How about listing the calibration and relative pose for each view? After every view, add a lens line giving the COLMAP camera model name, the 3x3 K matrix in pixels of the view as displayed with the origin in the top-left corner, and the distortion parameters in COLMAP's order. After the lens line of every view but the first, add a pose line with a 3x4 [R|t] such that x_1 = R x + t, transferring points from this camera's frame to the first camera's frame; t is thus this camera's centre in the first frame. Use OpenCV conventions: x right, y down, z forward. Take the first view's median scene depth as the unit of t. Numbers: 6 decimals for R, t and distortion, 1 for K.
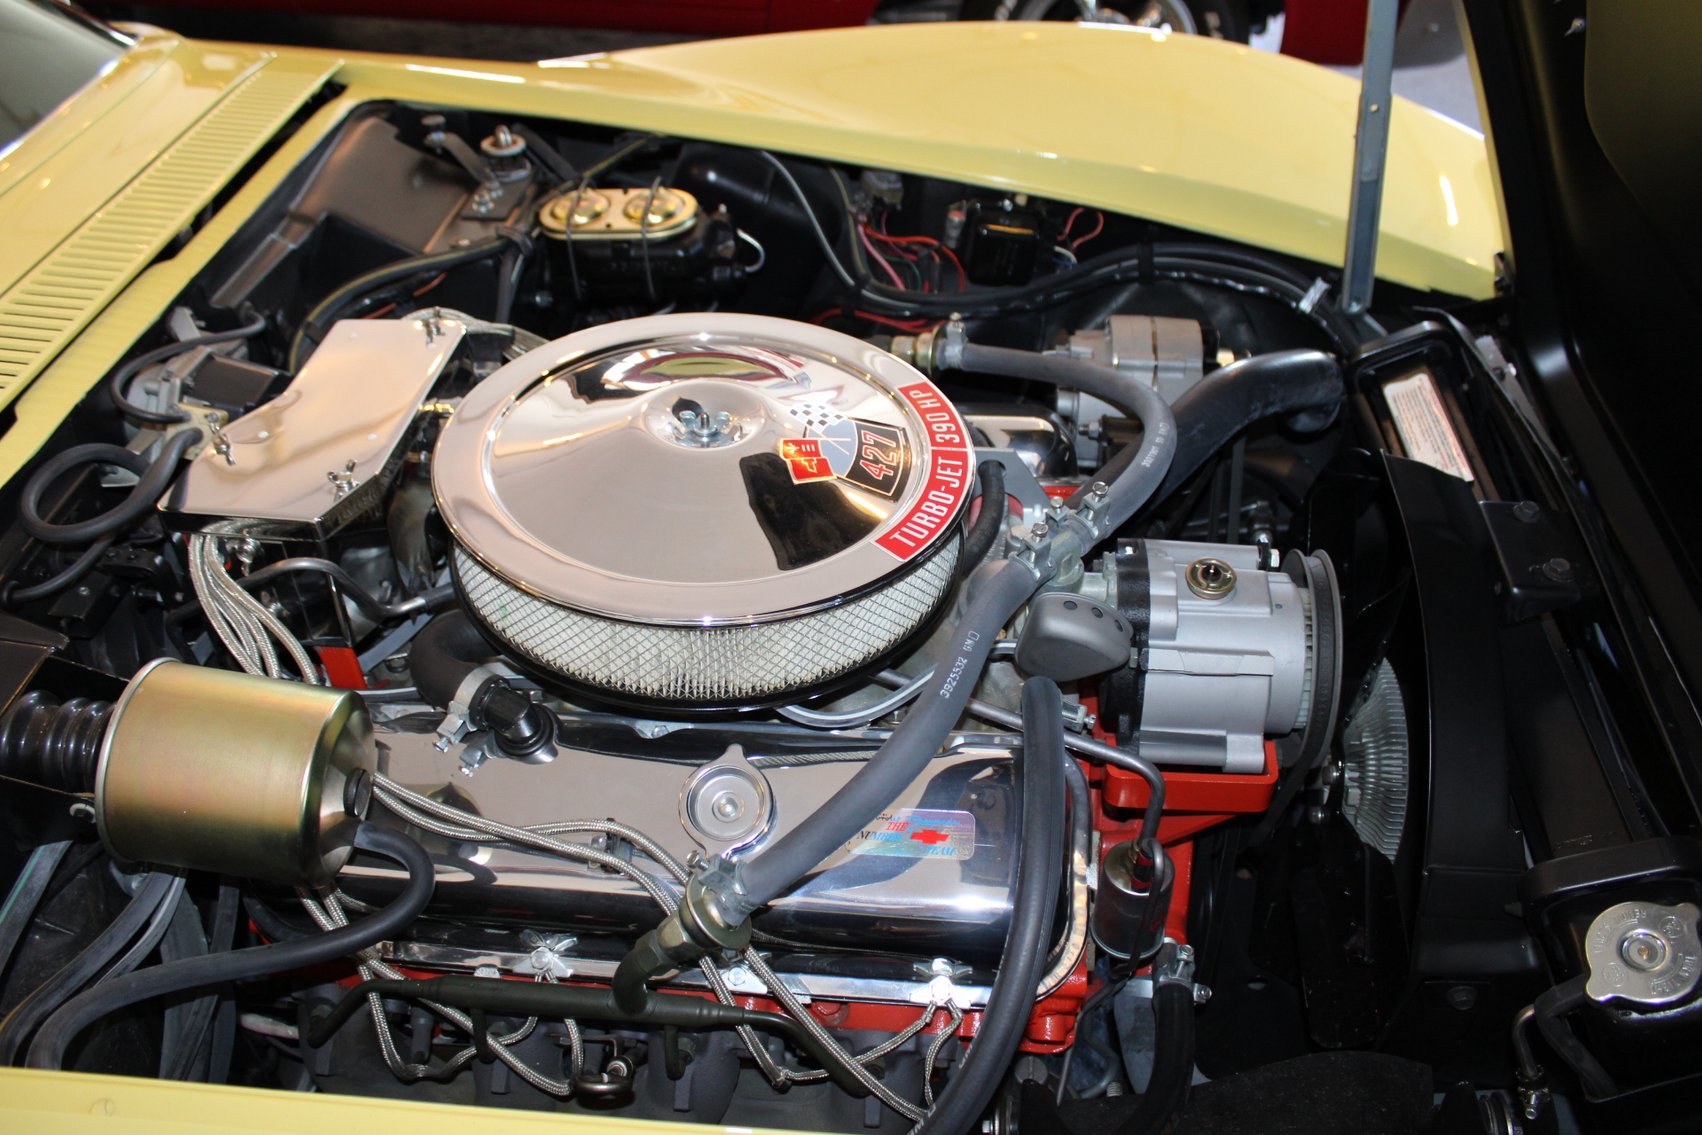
lens RADIAL K [[1408.7, 0, 844.6], [0, 1408.7, 568.9], [0, 0, 1]] dist [-0.166307, 0.154234]
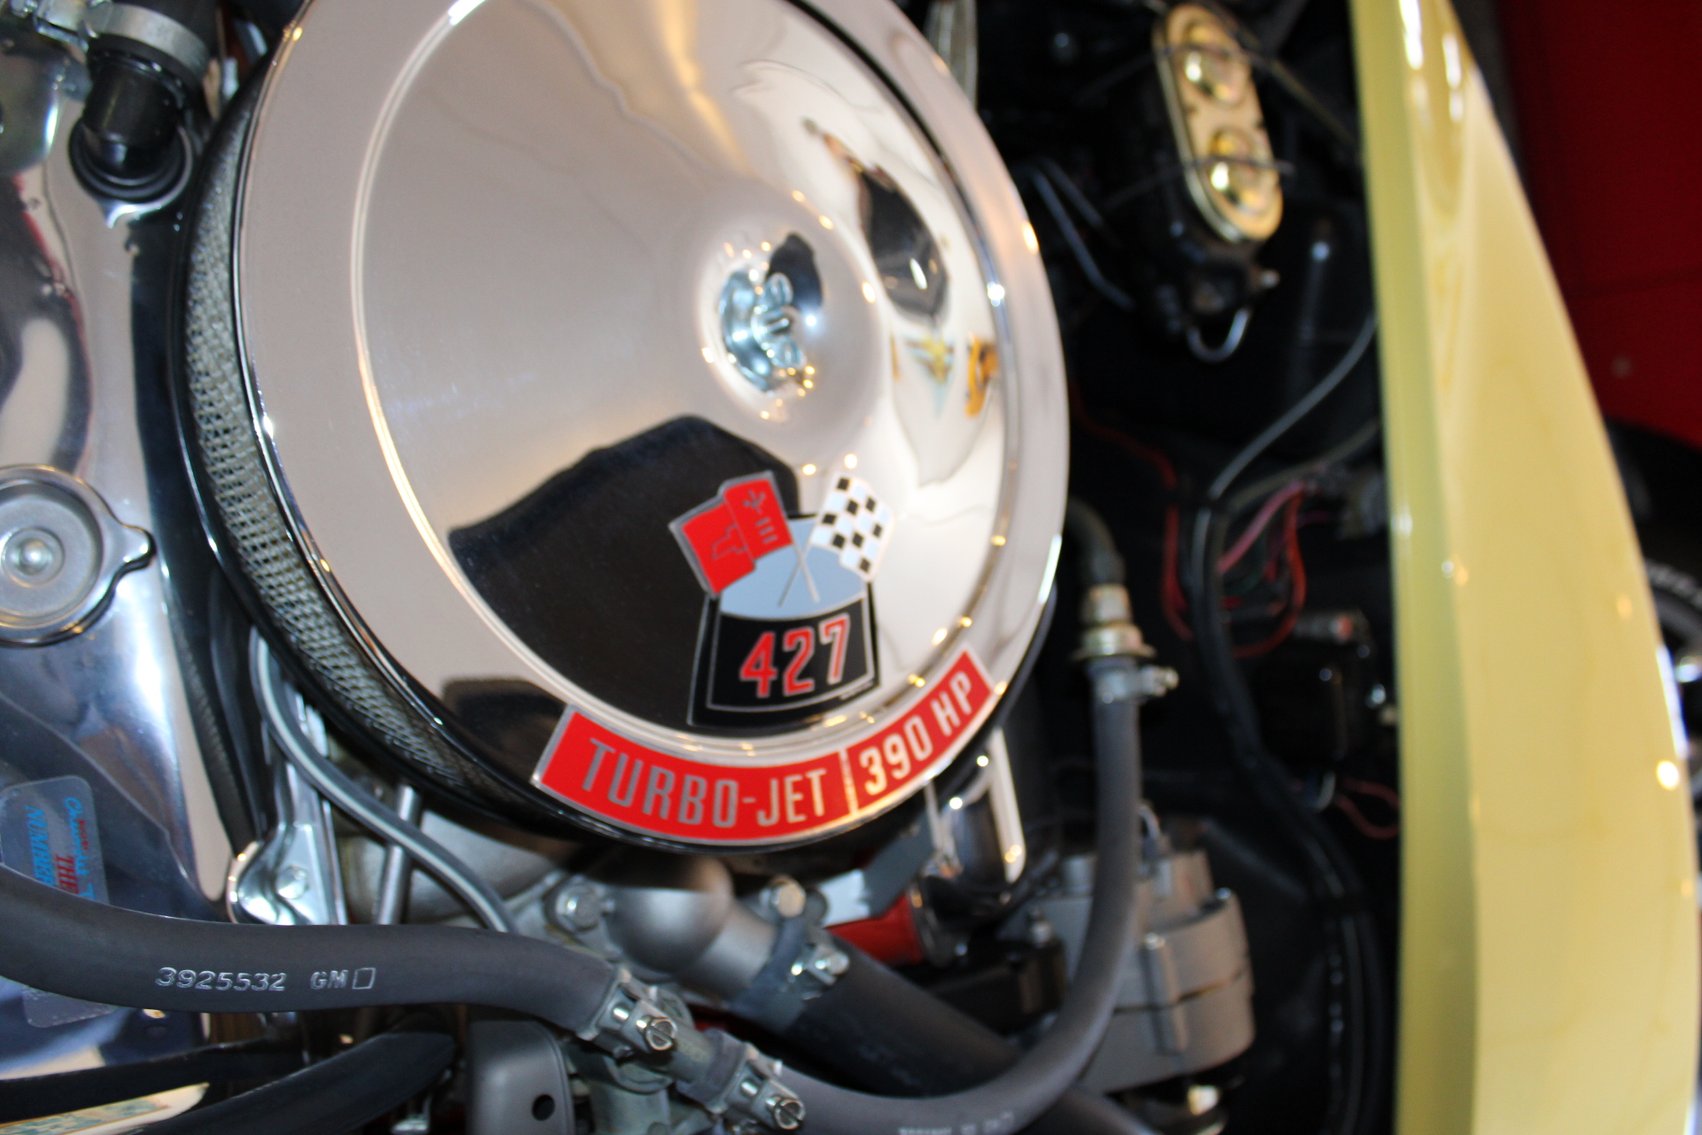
lens RADIAL K [[1408.7, 0, 844.6], [0, 1408.7, 568.9], [0, 0, 1]] dist [-0.166307, 0.154234]
pose [[0.232518, 0.972563, 0.007505, -0.008837], [-0.964422, 0.229560, 0.131117, -0.169281], [0.125797, -0.037725, 0.991338, 0.461236]]
